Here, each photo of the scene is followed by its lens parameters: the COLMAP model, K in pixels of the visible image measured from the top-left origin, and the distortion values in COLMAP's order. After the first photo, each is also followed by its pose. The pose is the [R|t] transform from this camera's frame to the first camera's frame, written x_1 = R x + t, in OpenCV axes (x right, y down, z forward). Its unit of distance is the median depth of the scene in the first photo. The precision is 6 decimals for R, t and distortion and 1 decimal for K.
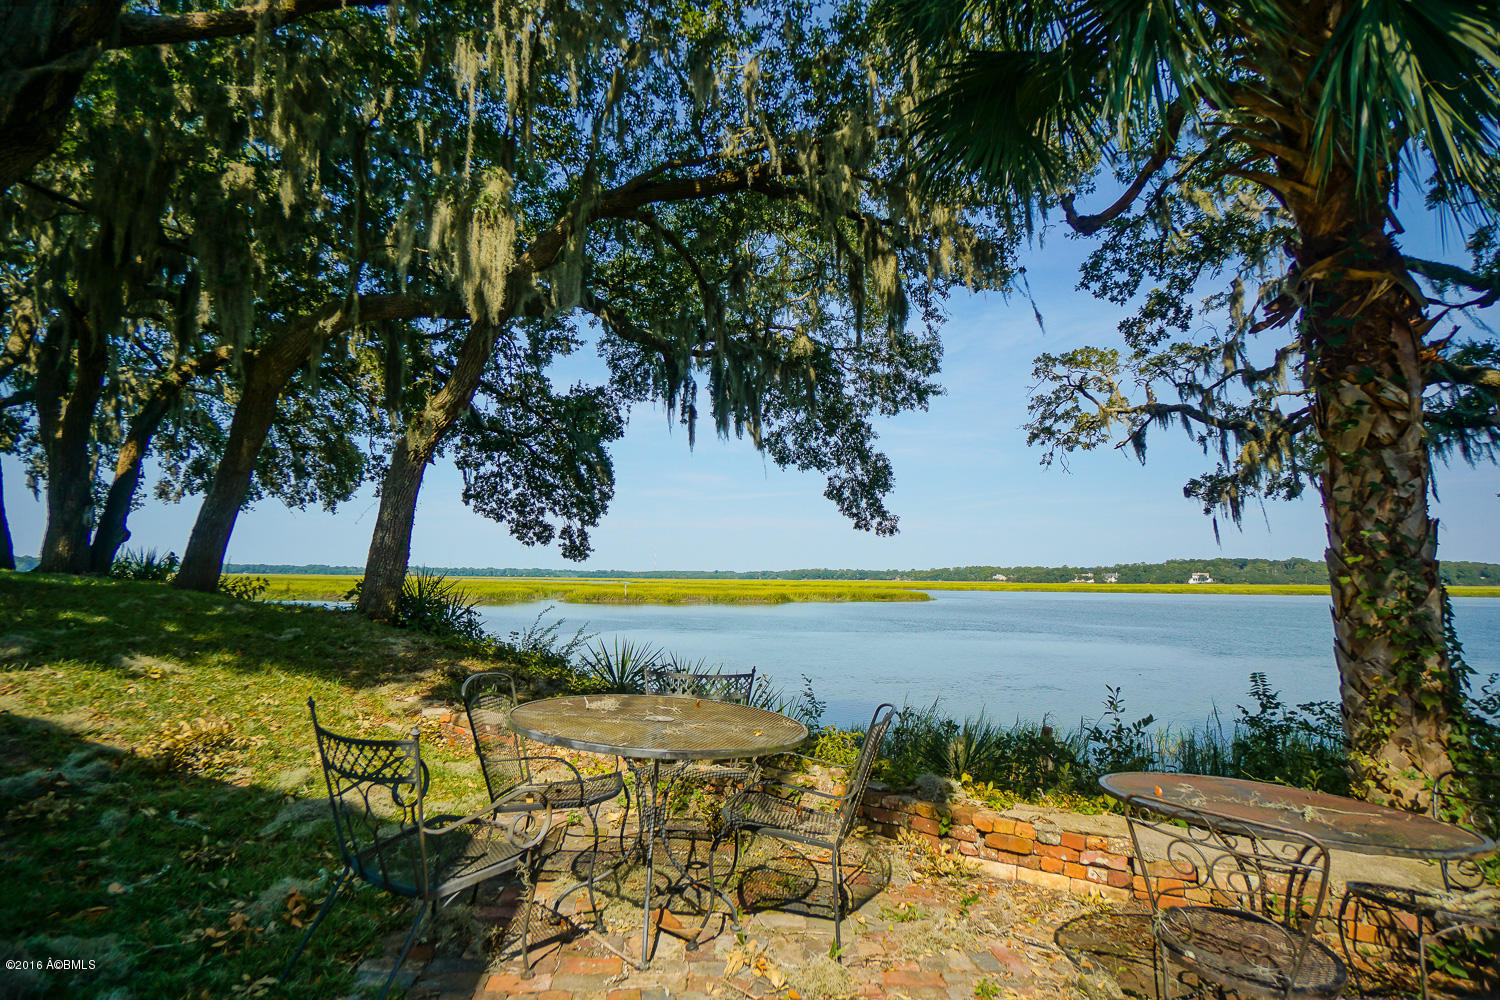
lens RADIAL K [[824.6, 0, 770.2], [0, 824.6, 501.2], [0, 0, 1]] dist [-0.020722, 0.003536]
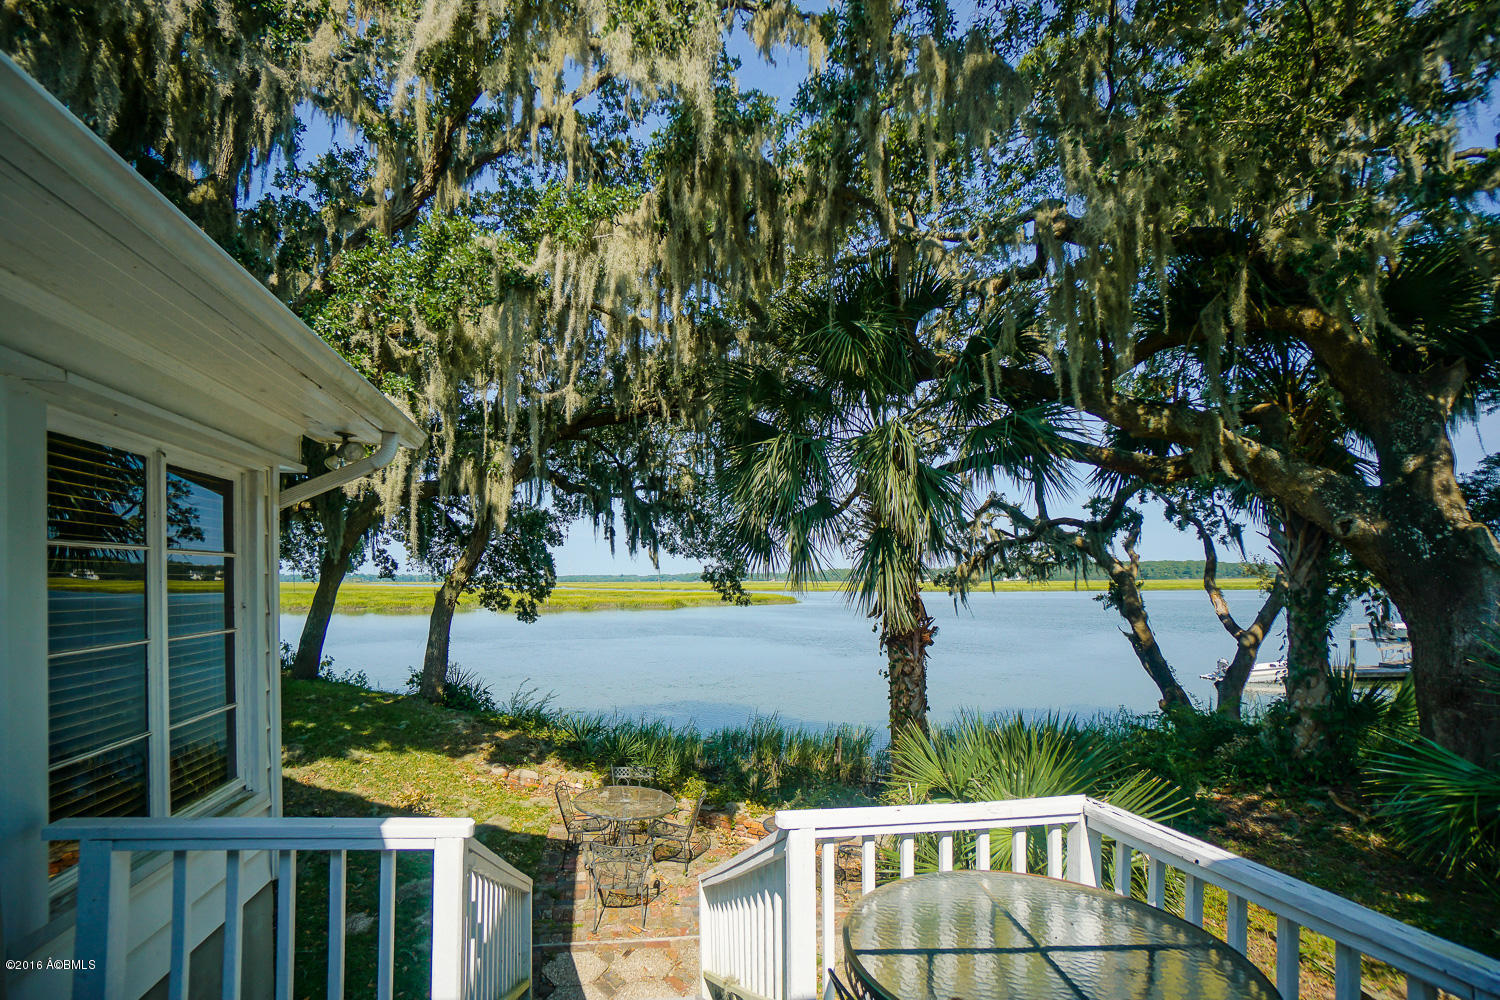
lens RADIAL K [[674.8, 0, 738.9], [0, 674.8, 603.0], [0, 0, 1]] dist [-0.061023, 0.000070]
pose [[0.994044, -0.007593, 0.108714, 0.000935], [-0.005267, 0.993056, 0.117521, -0.052367], [-0.108852, -0.117394, 0.987102, -0.095804]]
